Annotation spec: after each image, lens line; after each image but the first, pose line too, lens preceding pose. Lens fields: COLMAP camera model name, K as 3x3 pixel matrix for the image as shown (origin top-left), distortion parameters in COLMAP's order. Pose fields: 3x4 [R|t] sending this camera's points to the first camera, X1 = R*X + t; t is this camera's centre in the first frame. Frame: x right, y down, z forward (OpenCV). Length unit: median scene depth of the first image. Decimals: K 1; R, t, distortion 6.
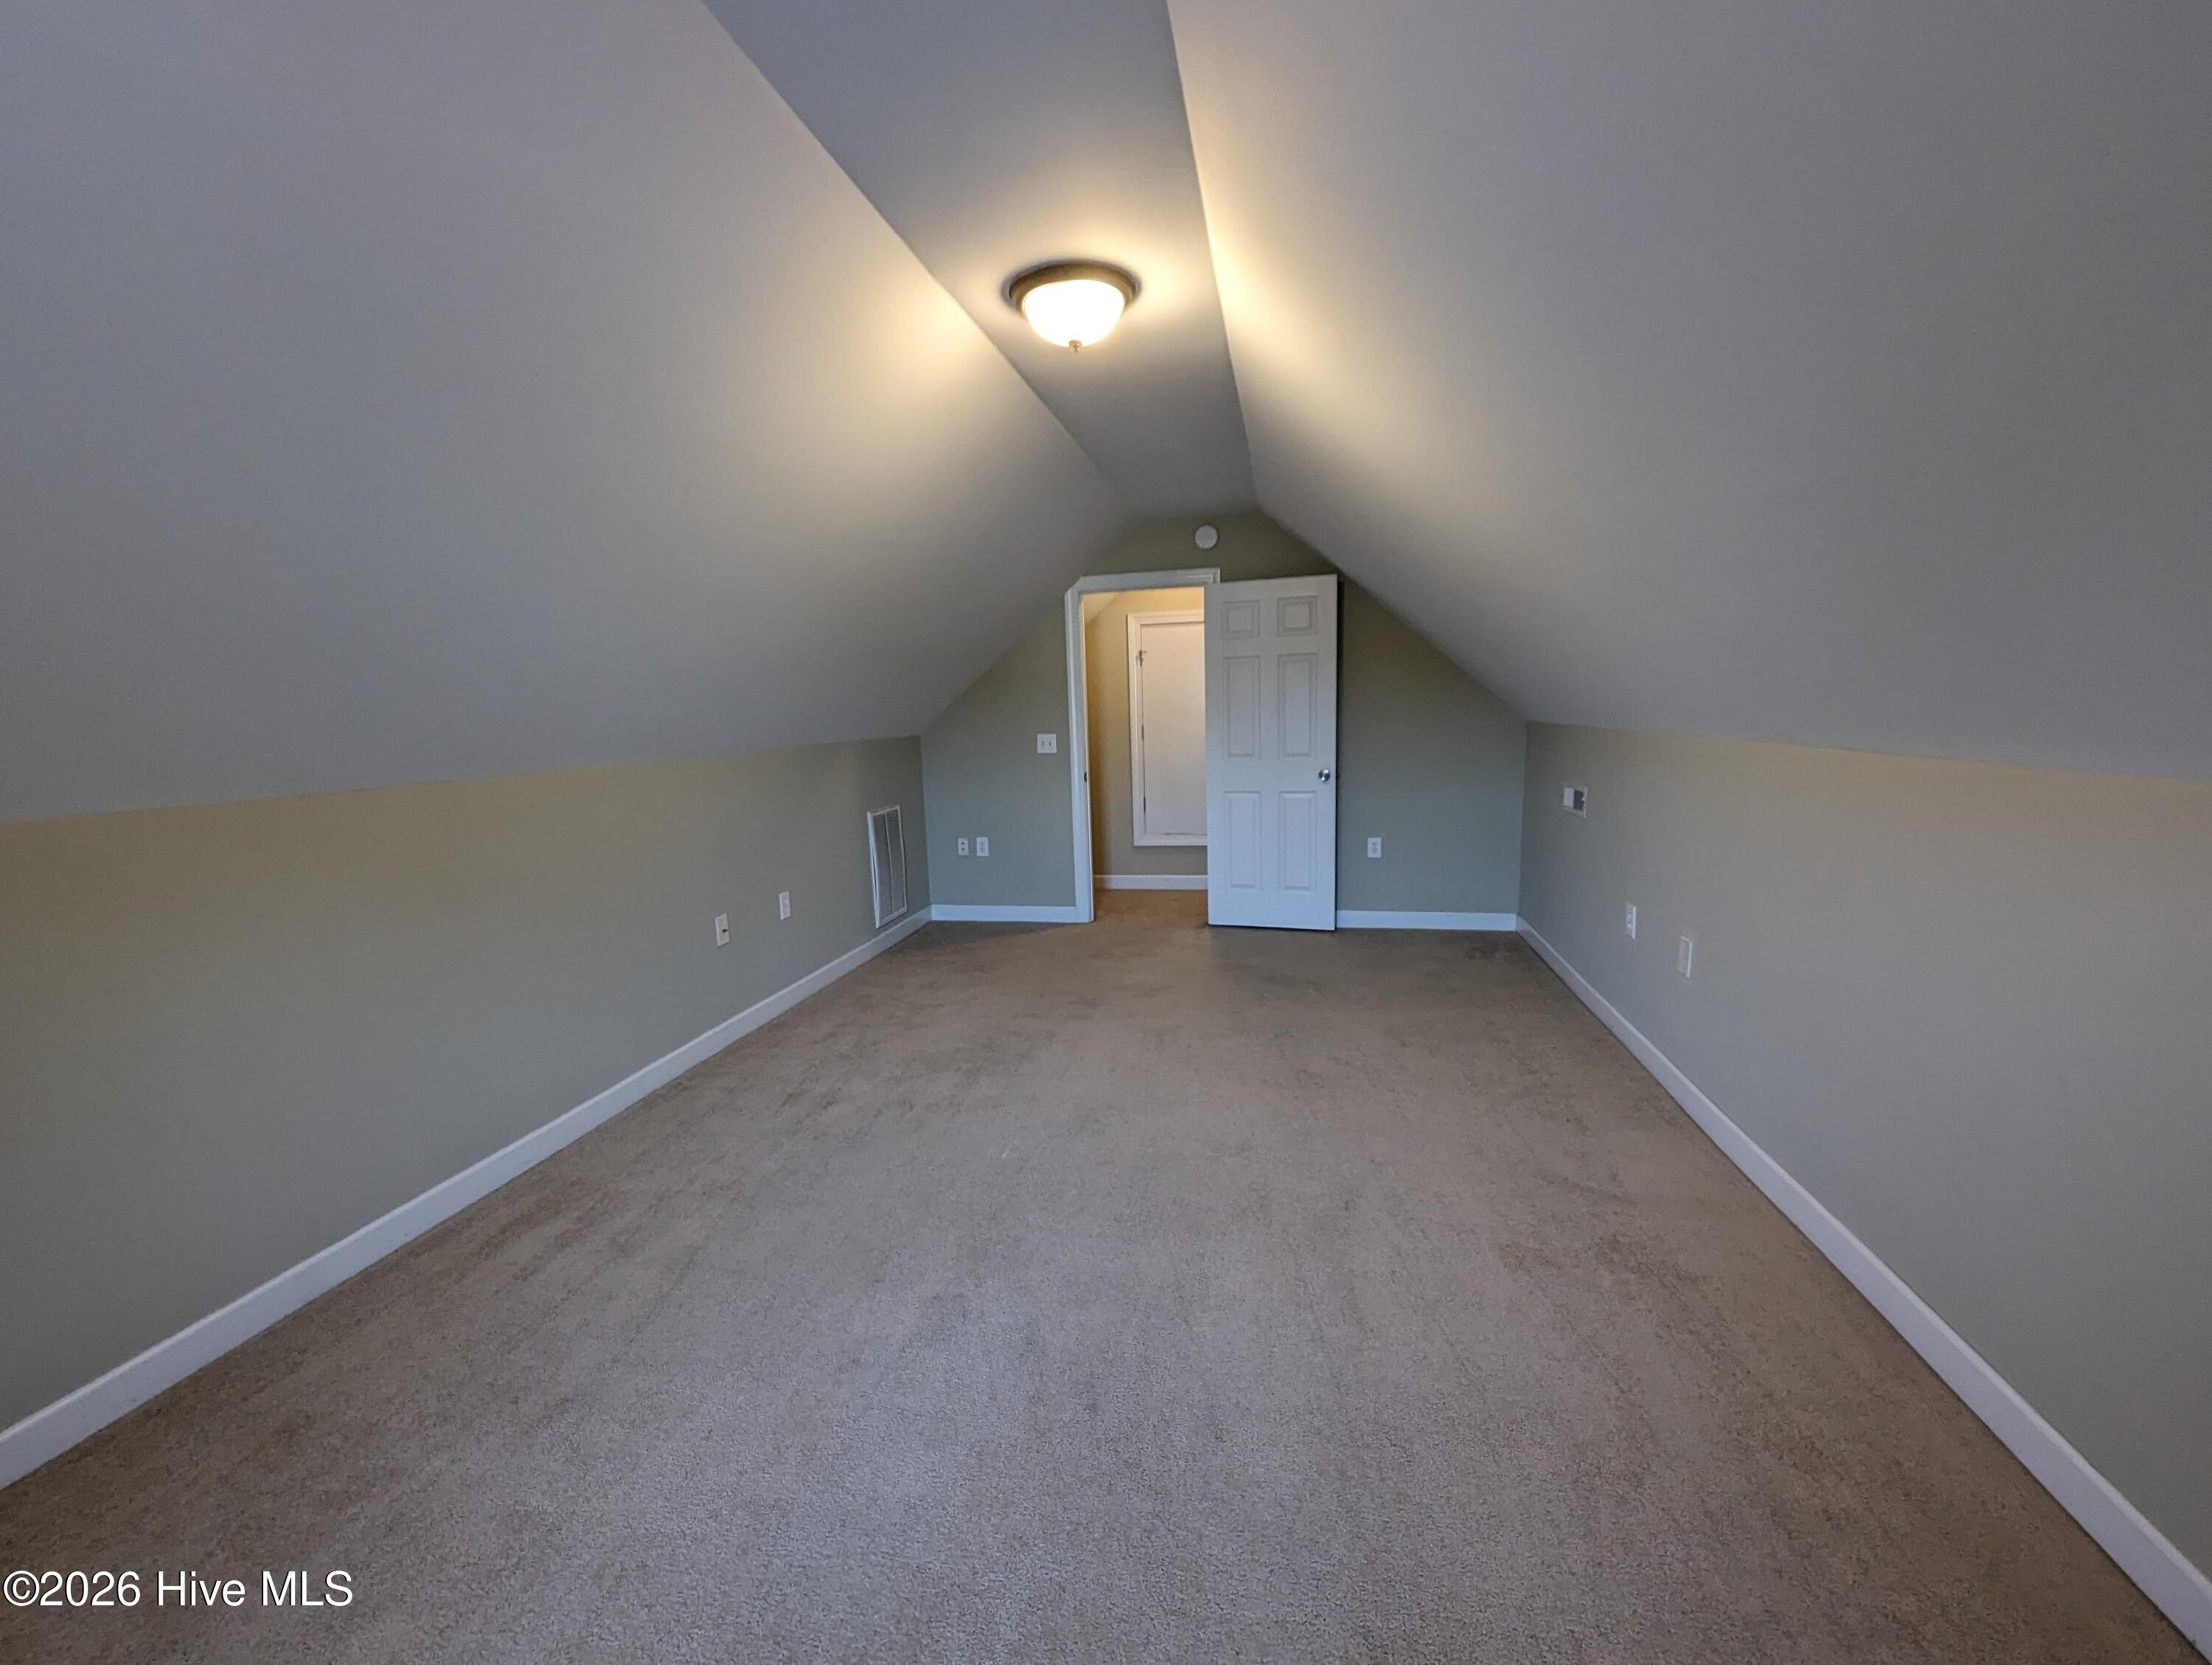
lens RADIAL K [[892.6, 0, 1069.5], [0, 892.6, 838.5], [0, 0, 1]] dist [-0.013193, -0.000253]
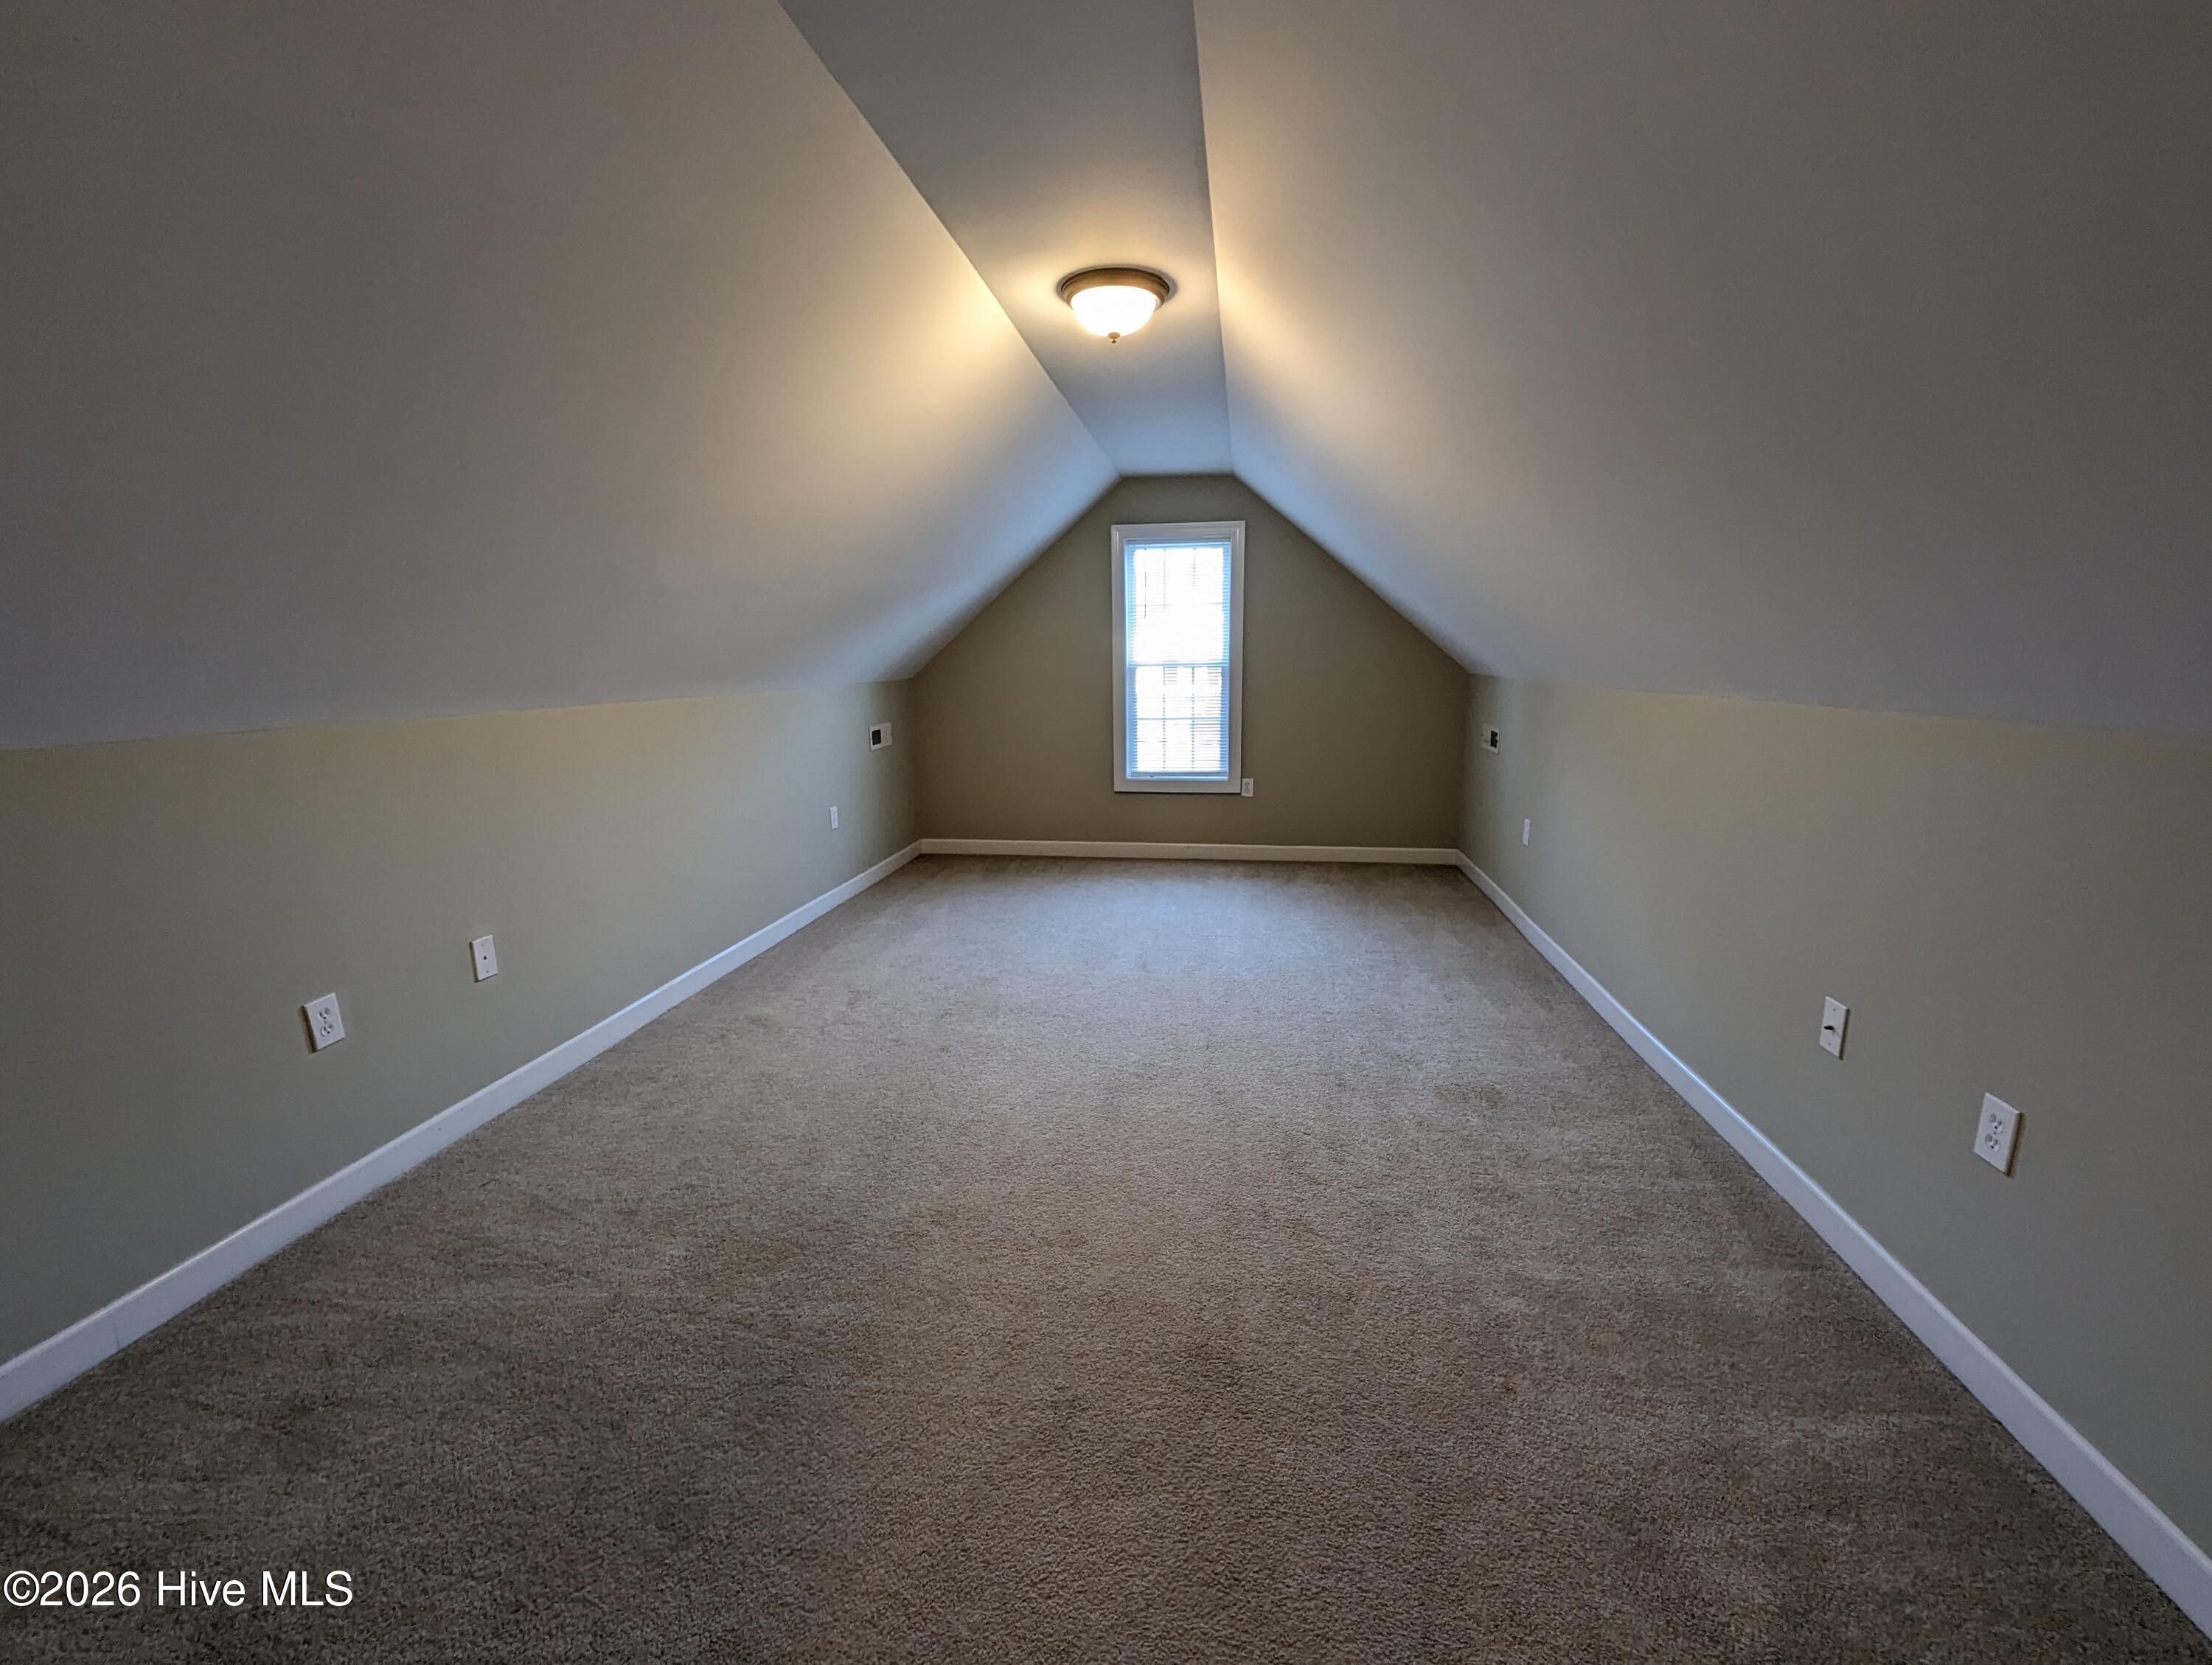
lens RADIAL K [[923.9, 0, 1106.2], [0, 923.9, 849.7], [0, 0, 1]] dist [-0.002876, -0.000585]
pose [[0.992283, -0.011529, 0.123457, -0.108633], [0.006292, 0.999067, 0.042722, 0.064595], [-0.123835, -0.041616, 0.991430, -0.189749]]
